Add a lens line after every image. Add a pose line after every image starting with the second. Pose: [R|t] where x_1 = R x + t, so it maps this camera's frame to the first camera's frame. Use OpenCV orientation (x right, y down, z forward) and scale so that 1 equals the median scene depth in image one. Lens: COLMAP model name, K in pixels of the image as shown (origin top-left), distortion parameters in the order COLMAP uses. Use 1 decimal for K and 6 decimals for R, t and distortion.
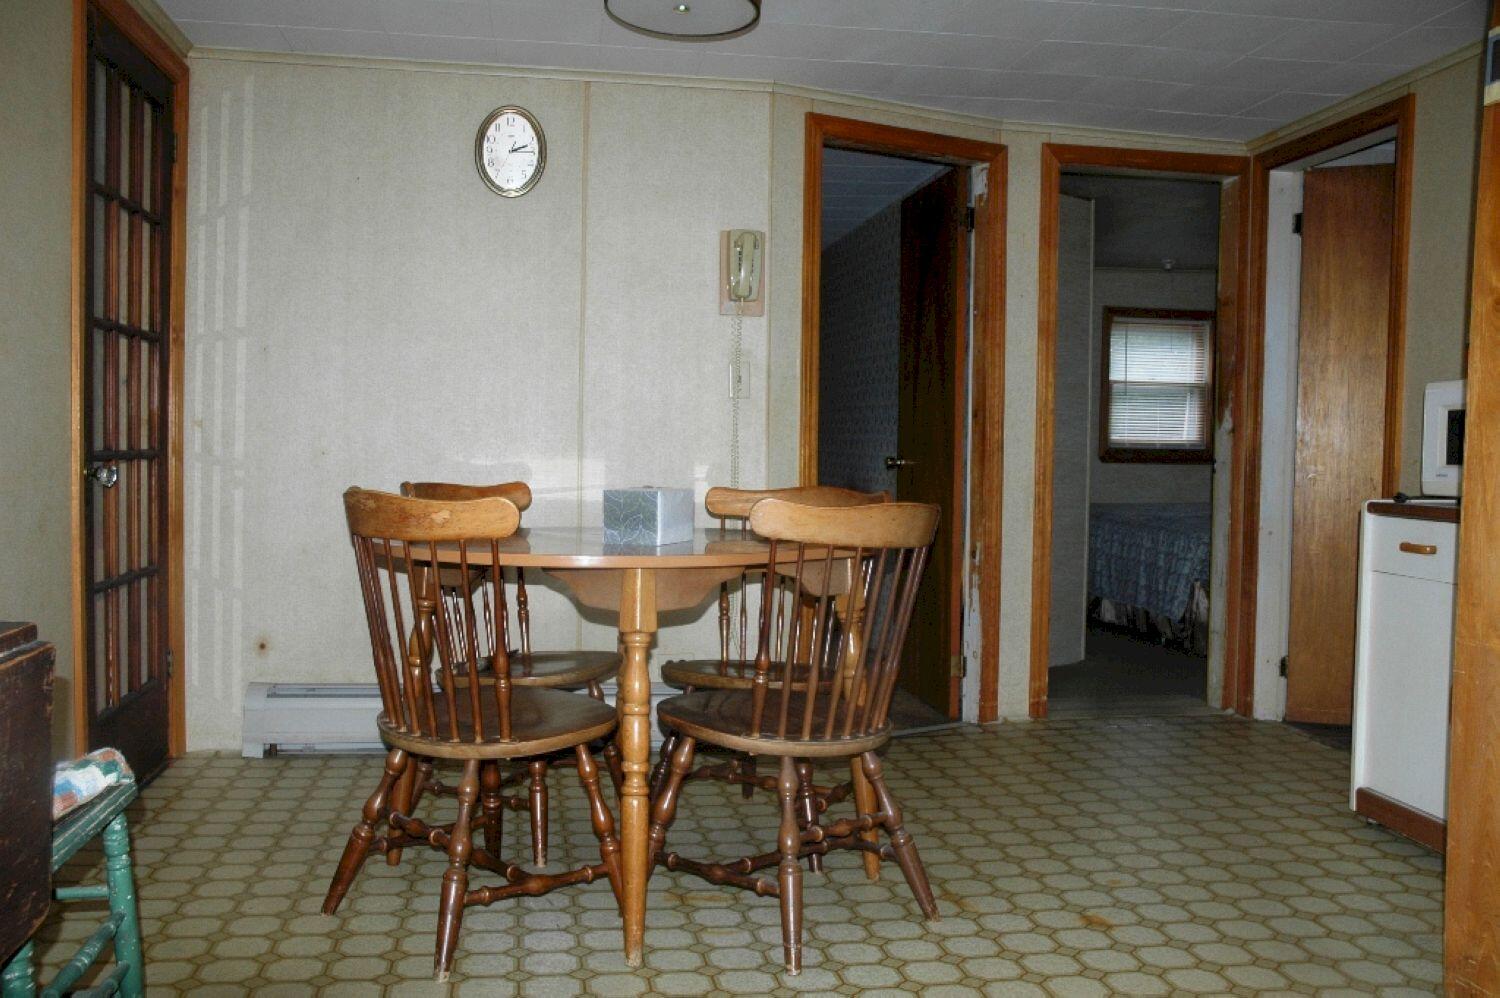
lens RADIAL K [[1344.9, 0, 752.4], [0, 1344.9, 500.0], [0, 0, 1]] dist [0.001762, 0.002194]
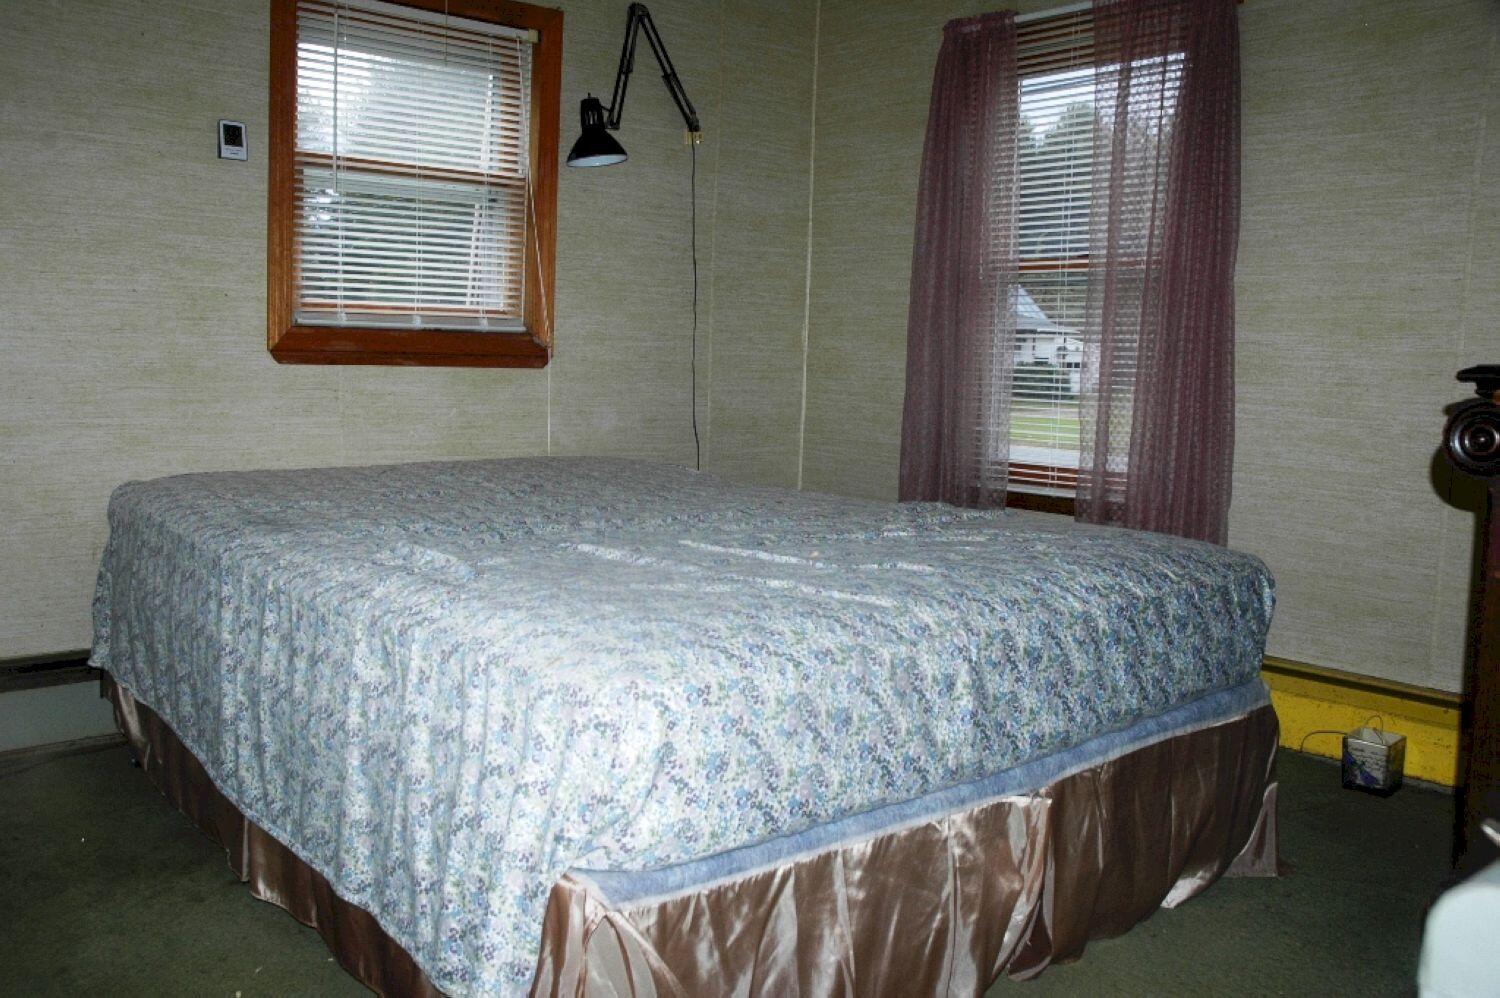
lens RADIAL K [[1344.9, 0, 754.1], [0, 1344.9, 499.4], [0, 0, 1]] dist [0.001762, 0.002194]
pose [[0.873291, -0.062329, 0.483195, 0.222738], [0.026800, 0.996427, 0.080097, -0.018061], [-0.486461, -0.056998, 0.871841, 0.699510]]
